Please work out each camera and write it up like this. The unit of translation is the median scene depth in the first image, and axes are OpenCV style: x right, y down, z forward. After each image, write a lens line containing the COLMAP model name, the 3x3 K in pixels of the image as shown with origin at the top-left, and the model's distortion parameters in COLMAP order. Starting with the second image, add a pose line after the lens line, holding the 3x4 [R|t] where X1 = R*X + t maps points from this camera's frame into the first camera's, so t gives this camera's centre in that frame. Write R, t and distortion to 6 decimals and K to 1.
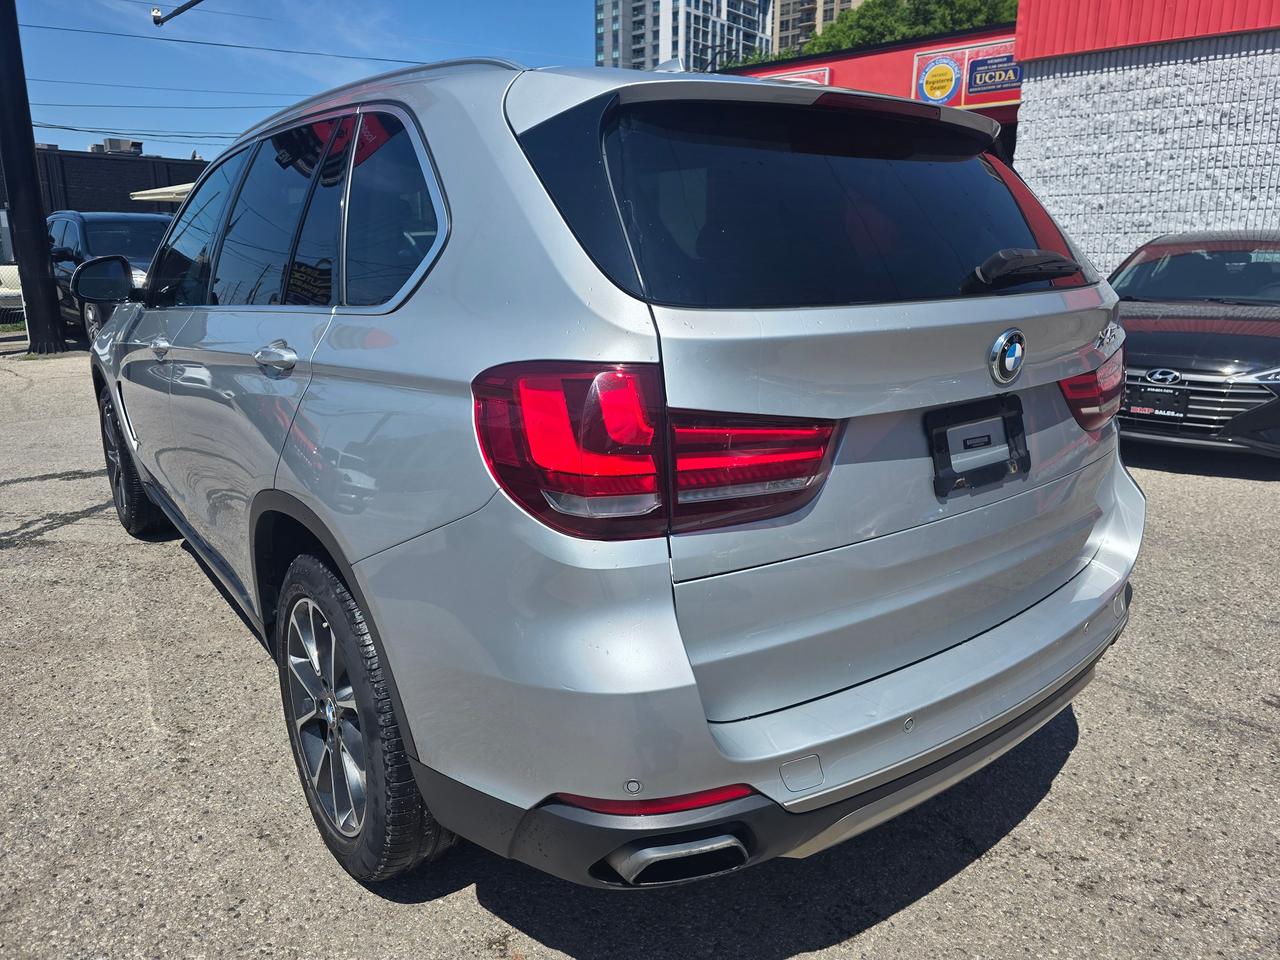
lens RADIAL K [[856.4, 0, 645.8], [0, 856.4, 475.1], [0, 0, 1]] dist [0.058224, -0.053289]
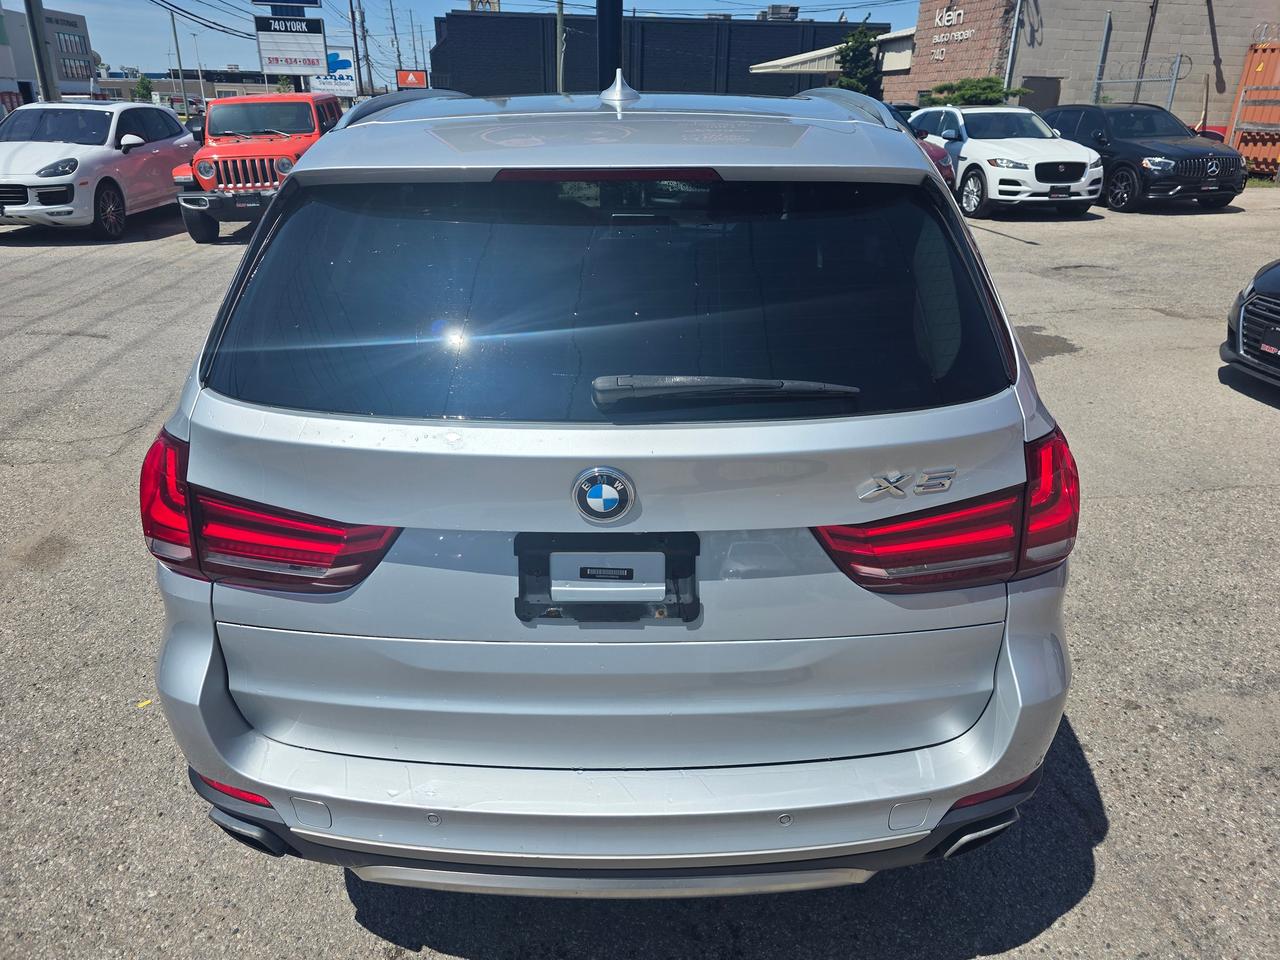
lens RADIAL K [[858.4, 0, 649.6], [0, 858.4, 463.8], [0, 0, 1]] dist [0.058259, -0.053082]
pose [[0.782581, 0.242548, -0.573356, 0.930625], [-0.163027, 0.968686, 0.187267, -0.332786], [0.600824, -0.053079, 0.797618, 0.335675]]
